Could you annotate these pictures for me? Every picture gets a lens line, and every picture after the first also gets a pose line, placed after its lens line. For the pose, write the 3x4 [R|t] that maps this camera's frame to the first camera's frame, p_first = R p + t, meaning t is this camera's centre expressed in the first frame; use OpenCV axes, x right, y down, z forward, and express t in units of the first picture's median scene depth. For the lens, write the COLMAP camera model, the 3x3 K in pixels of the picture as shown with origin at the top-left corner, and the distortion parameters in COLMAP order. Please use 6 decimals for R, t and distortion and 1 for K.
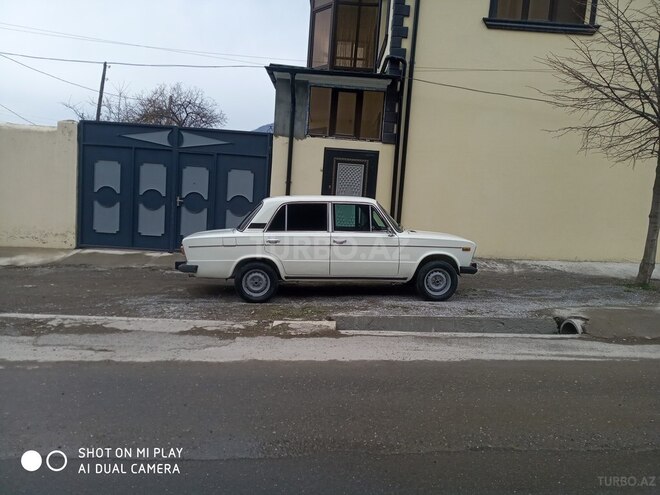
lens RADIAL K [[495.6, 0, 328.7], [0, 495.6, 250.5], [0, 0, 1]] dist [-0.002755, 0.001239]
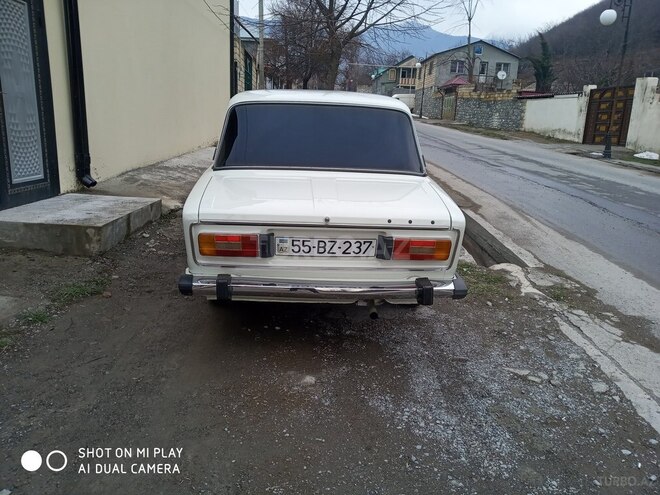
lens RADIAL K [[509.1, 0, 333.2], [0, 509.1, 247.4], [0, 0, 1]] dist [0.036094, -0.099498]
pose [[0.029434, -0.295171, 0.954991, -0.657847], [0.059521, 0.954227, 0.293101, -0.118104], [-0.997793, 0.048214, 0.045656, 1.052236]]
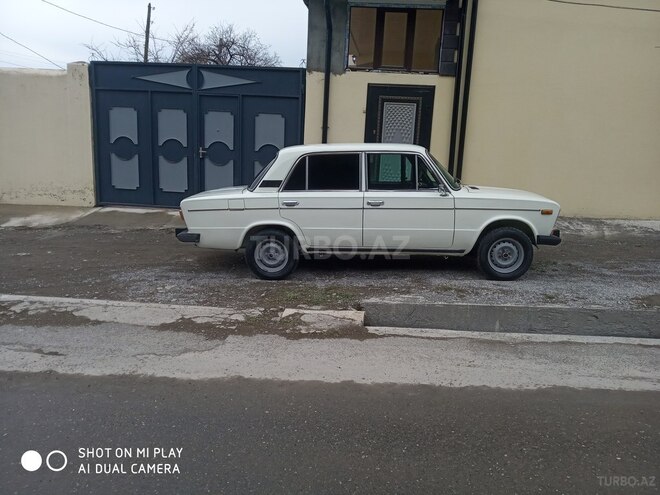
lens RADIAL K [[503.1, 0, 327.7], [0, 503.1, 245.3], [0, 0, 1]] dist [-0.002278, -0.005964]
pose [[0.992295, 0.006578, -0.123720, 0.044764], [0.004847, 0.995764, 0.091815, -0.025034], [0.123800, -0.091708, 0.988060, 0.206142]]
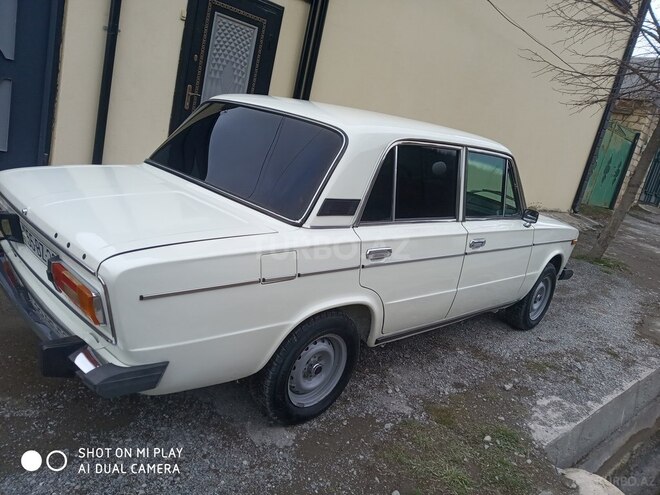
lens RADIAL K [[509.1, 0, 333.2], [0, 509.1, 247.4], [0, 0, 1]] dist [0.036094, -0.099498]
pose [[0.755043, -0.046145, 0.654050, -0.359455], [-0.108968, 0.974817, 0.194570, -0.086797], [-0.646557, -0.218179, 0.731001, 0.740764]]
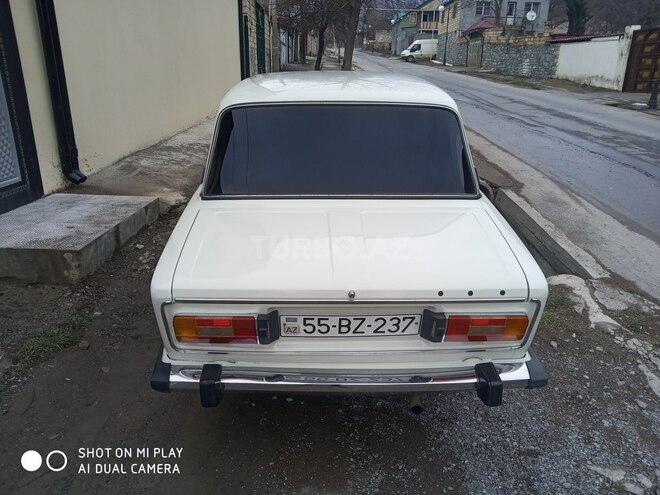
lens RADIAL K [[511.8, 0, 330.0], [0, 511.8, 247.5], [0, 0, 1]] dist [-0.010305, 0.002057]
pose [[0.067198, -0.383870, 0.920939, -0.531928], [0.092564, 0.921443, 0.377326, -0.151015], [-0.993437, 0.059890, 0.097452, 1.056680]]
